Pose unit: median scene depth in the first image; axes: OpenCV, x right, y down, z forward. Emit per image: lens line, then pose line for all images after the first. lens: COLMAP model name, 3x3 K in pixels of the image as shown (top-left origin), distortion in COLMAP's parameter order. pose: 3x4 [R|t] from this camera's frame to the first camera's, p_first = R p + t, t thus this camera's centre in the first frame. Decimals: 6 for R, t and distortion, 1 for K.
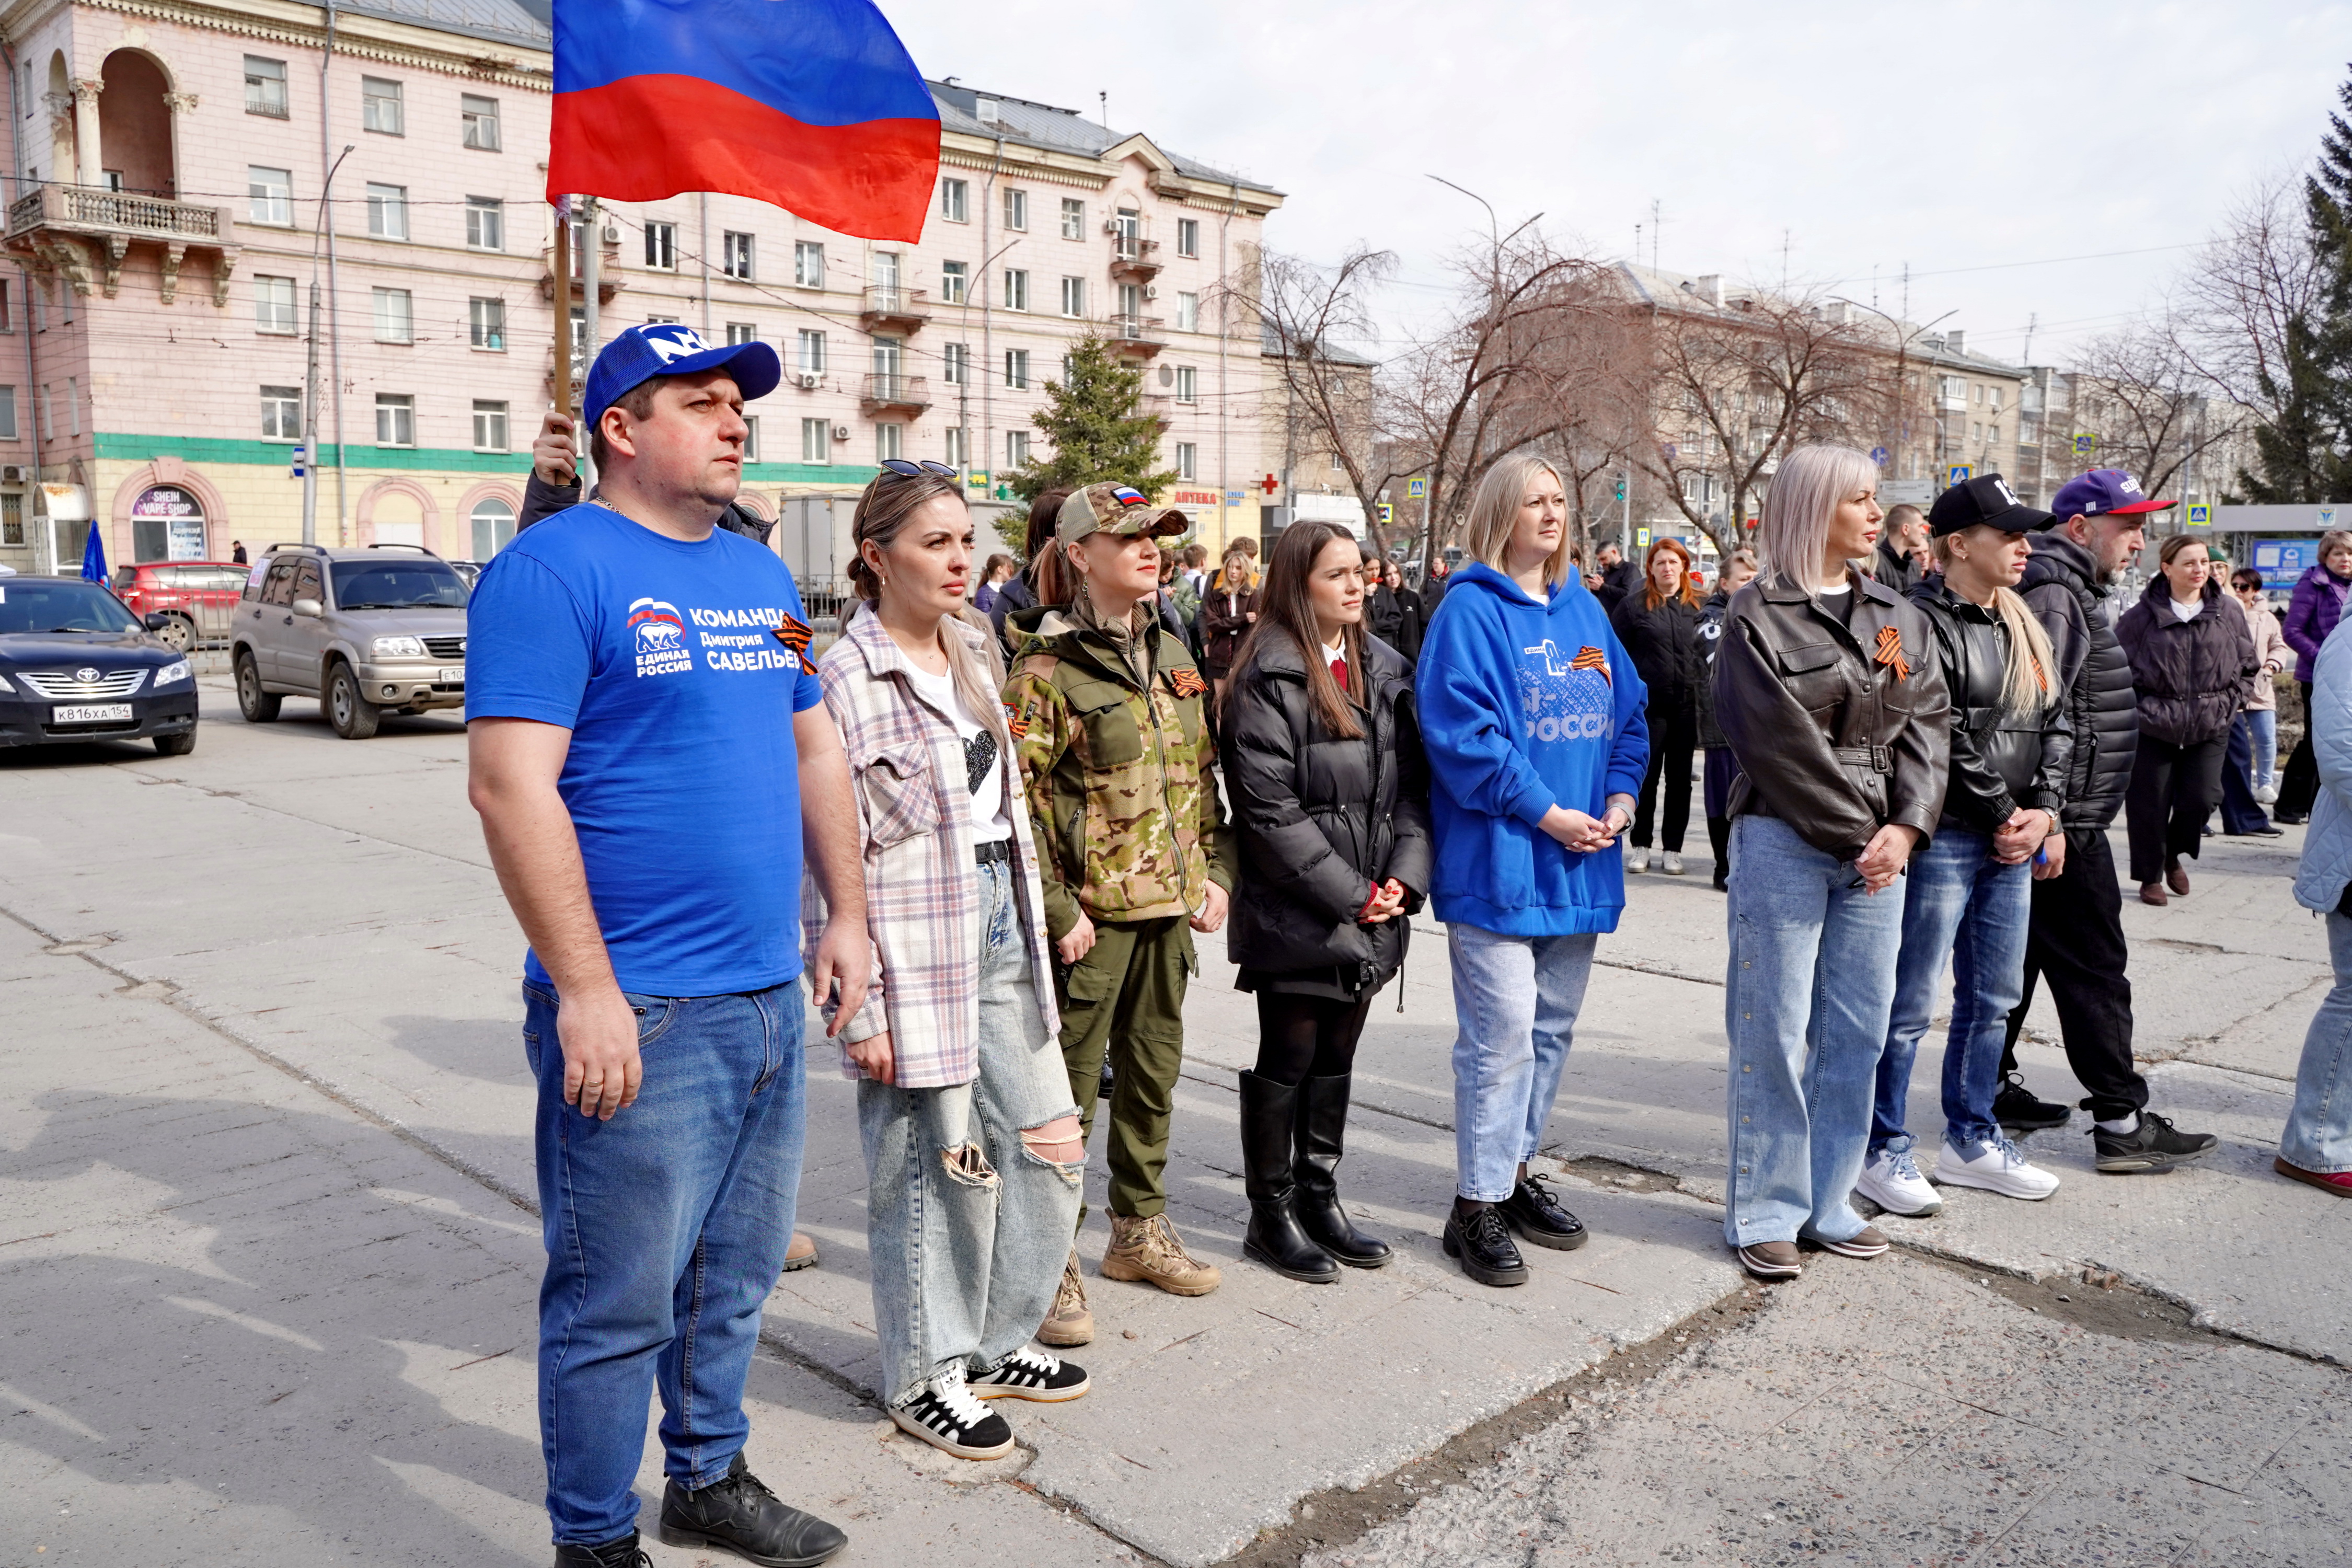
lens RADIAL K [[1870.2, 0, 1176.0], [0, 1870.2, 784.0], [0, 0, 1]] dist [-0.010862, 0.006210]
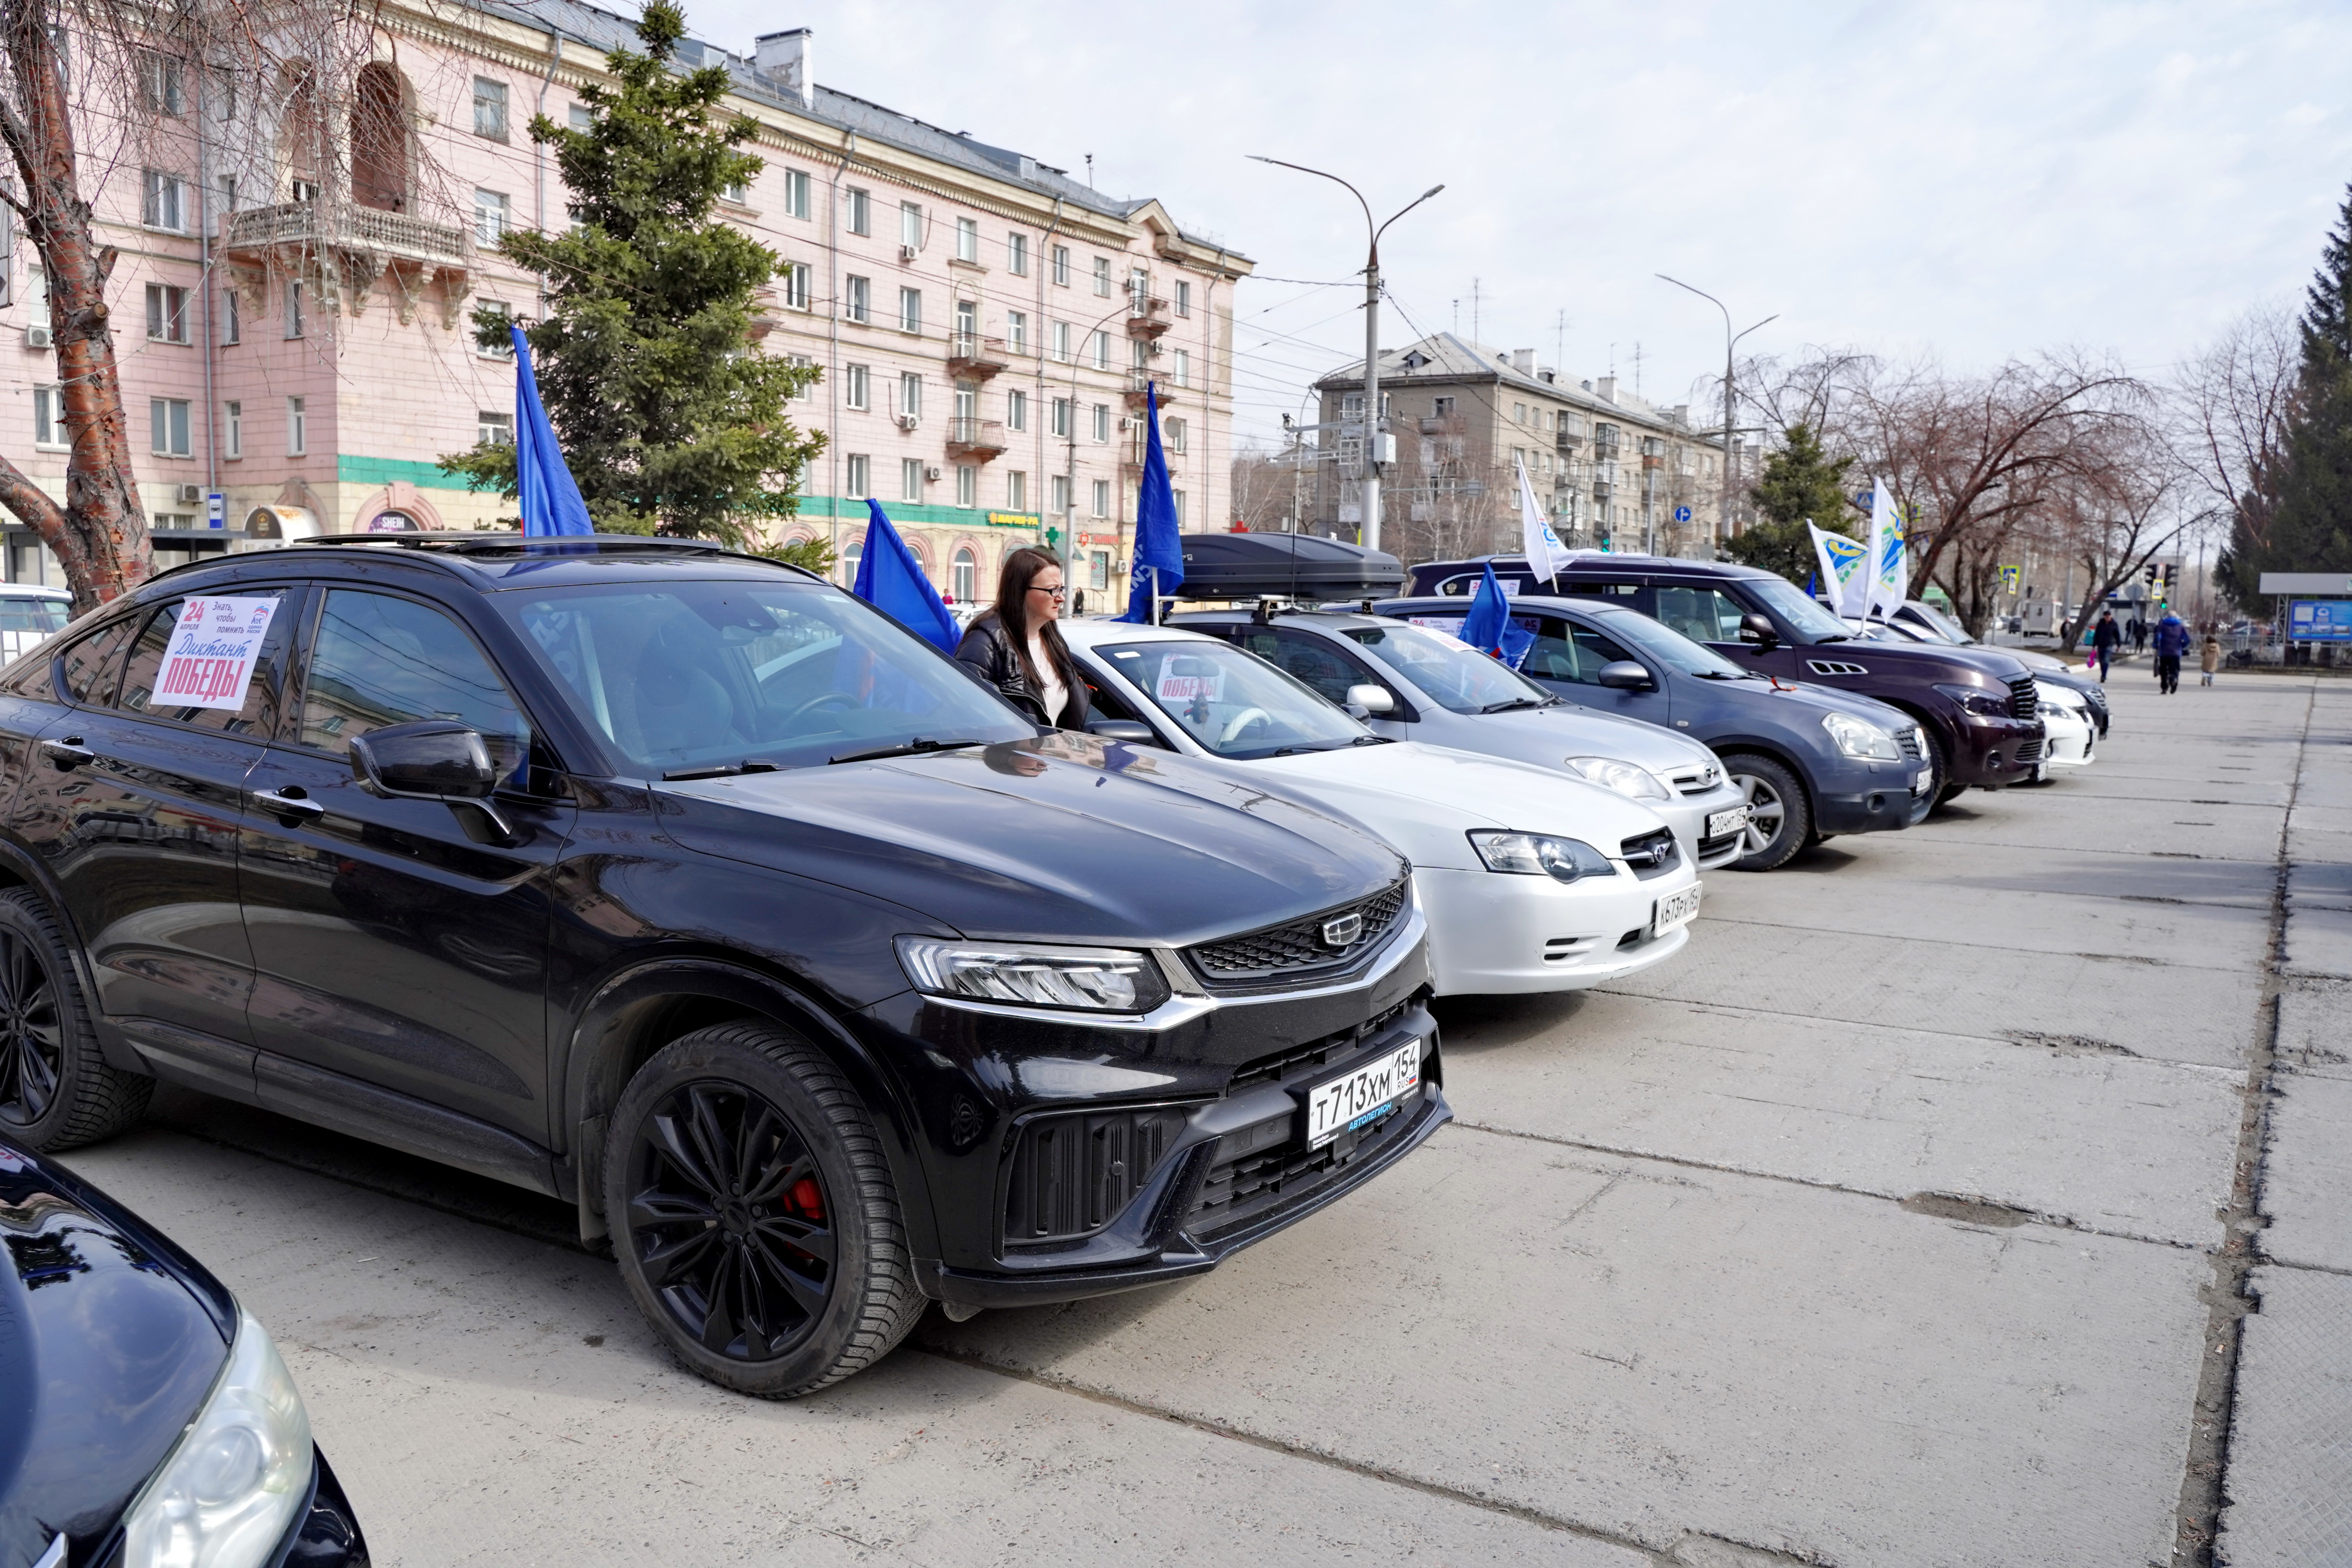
lens RADIAL K [[1870.2, 0, 1176.0], [0, 1870.2, 784.0], [0, 0, 1]] dist [-0.010862, 0.006210]
pose [[0.968518, -0.009991, 0.248744, -0.373875], [0.015031, 0.999718, -0.018367, 0.005185], [-0.248491, 0.021528, 0.968395, -0.033689]]
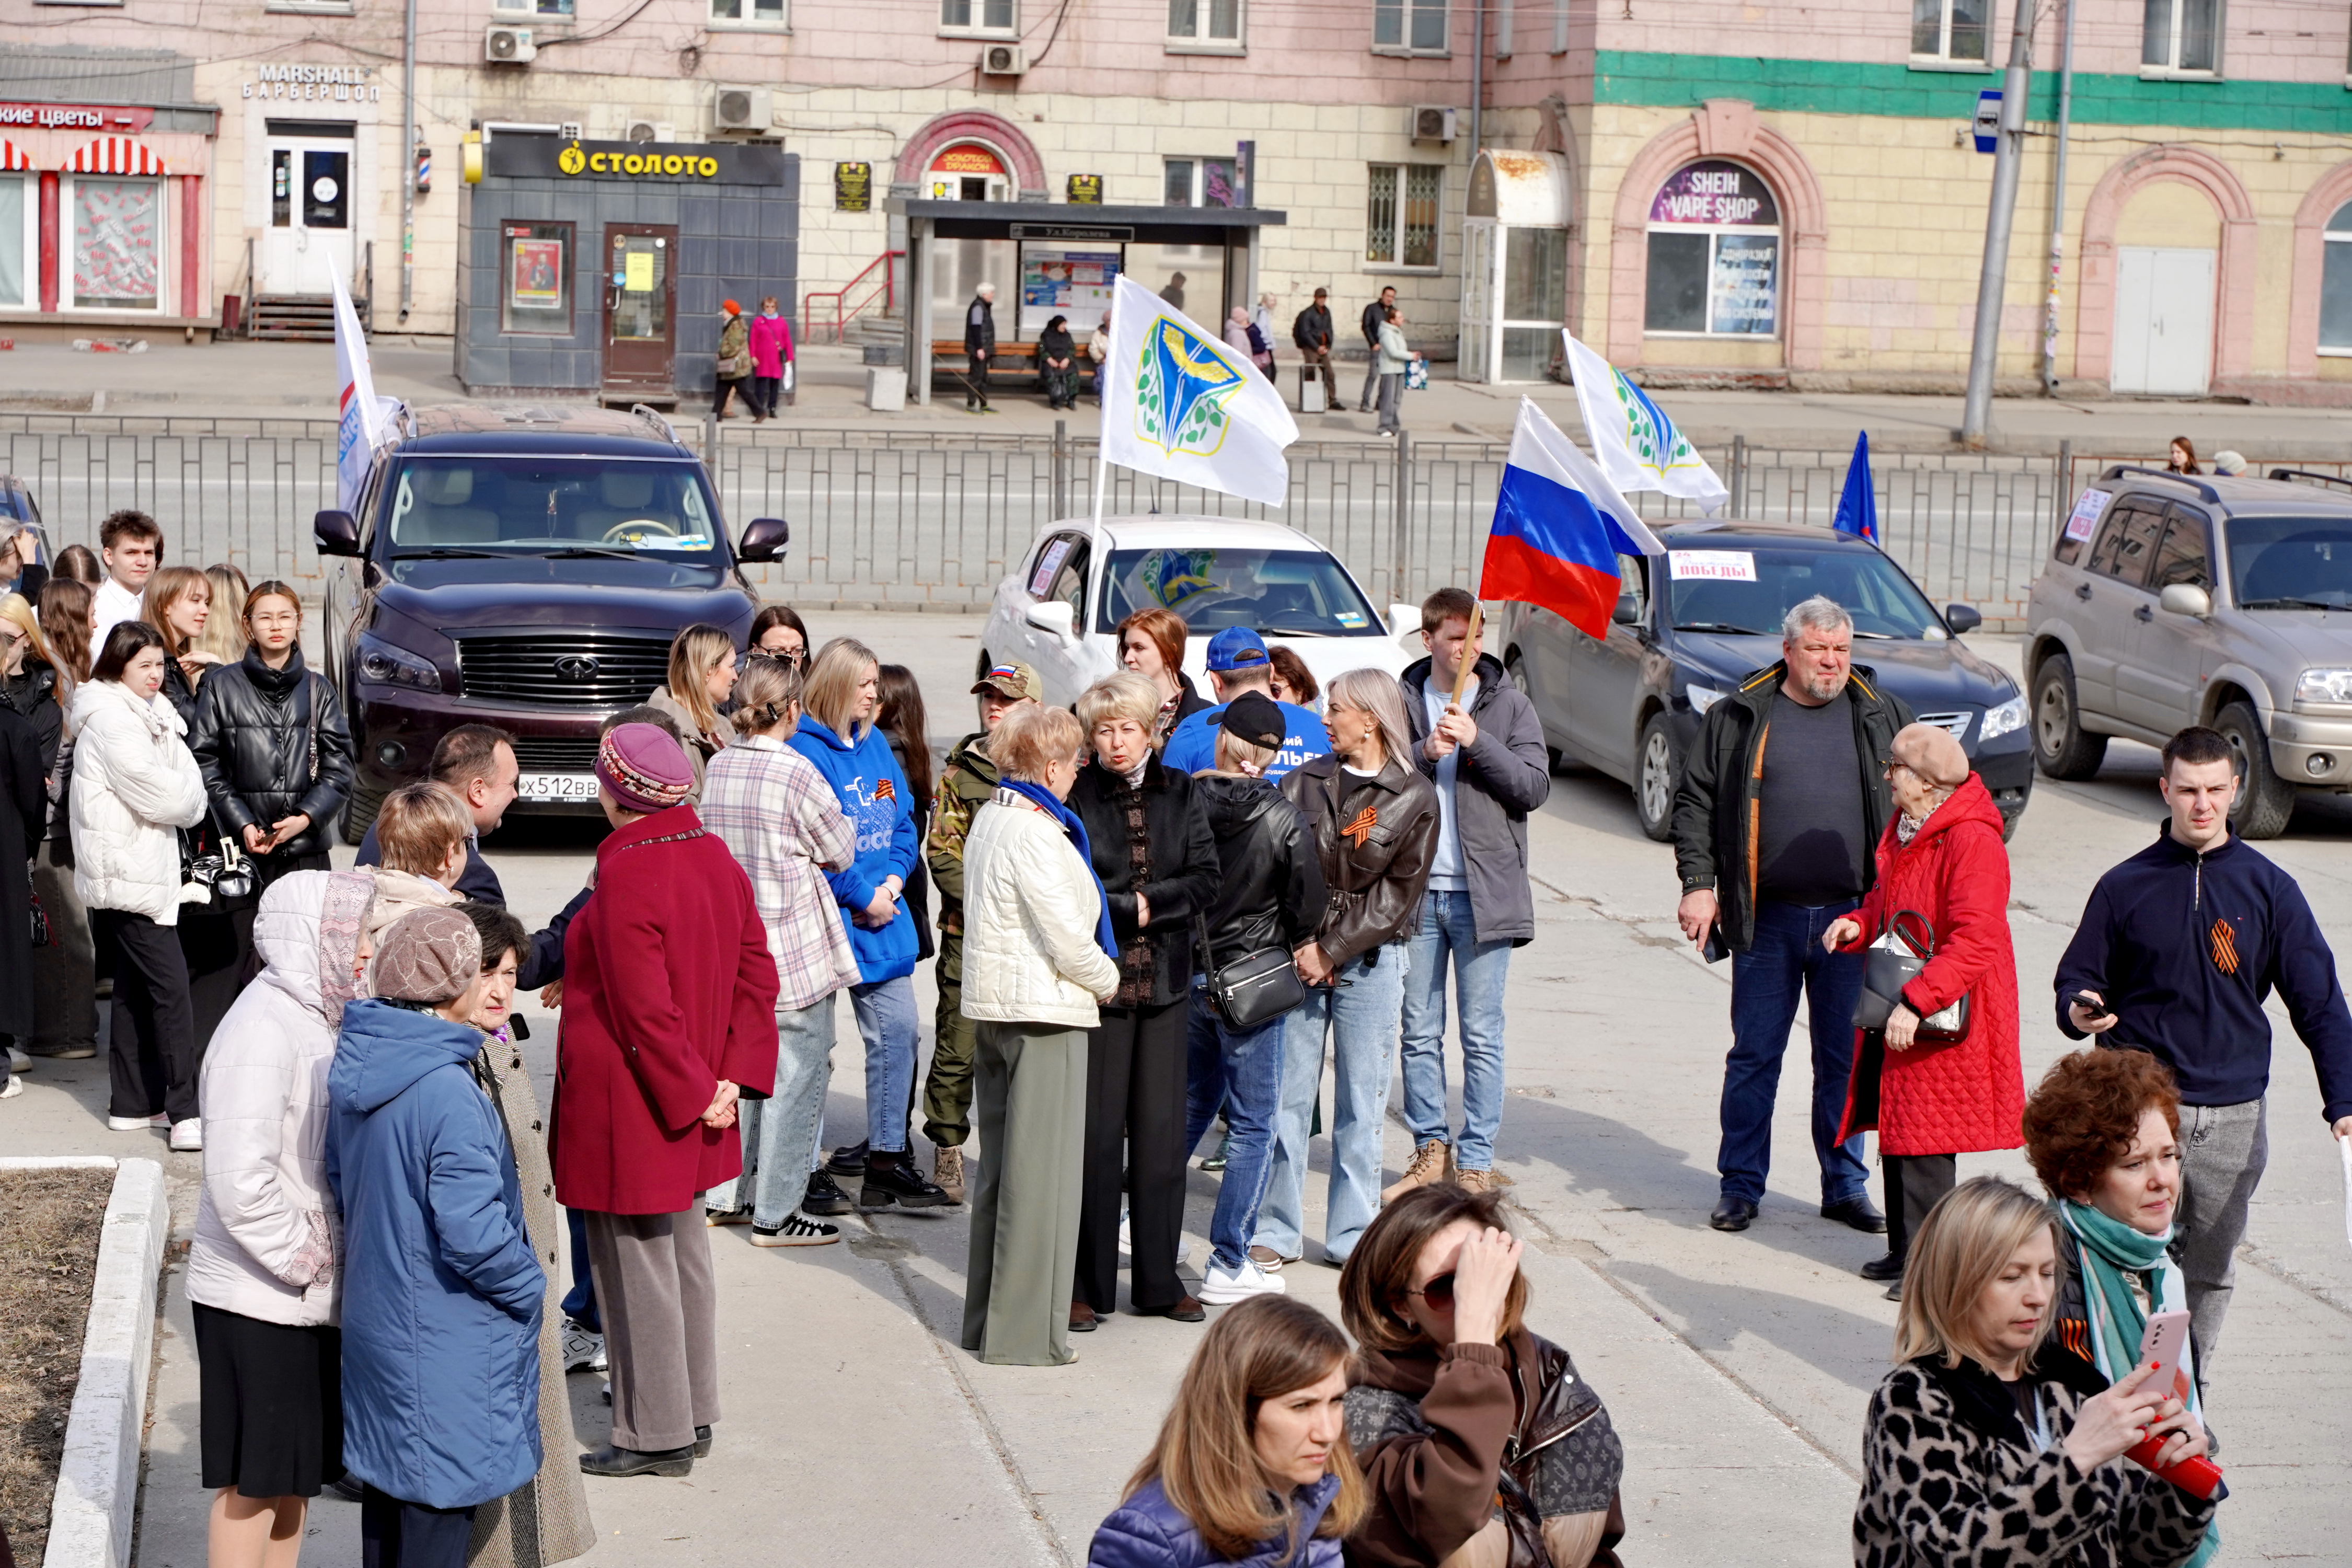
lens RADIAL K [[4918.4, 0, 1238.2], [0, 4918.4, 789.3], [0, 0, 1]] dist [-0.003851, 0.479970]
pose [[0.848368, 0.089750, -0.521744, 0.023058], [-0.094778, 0.995351, 0.017108, -0.009609], [0.520854, 0.034936, 0.852931, -0.122839]]
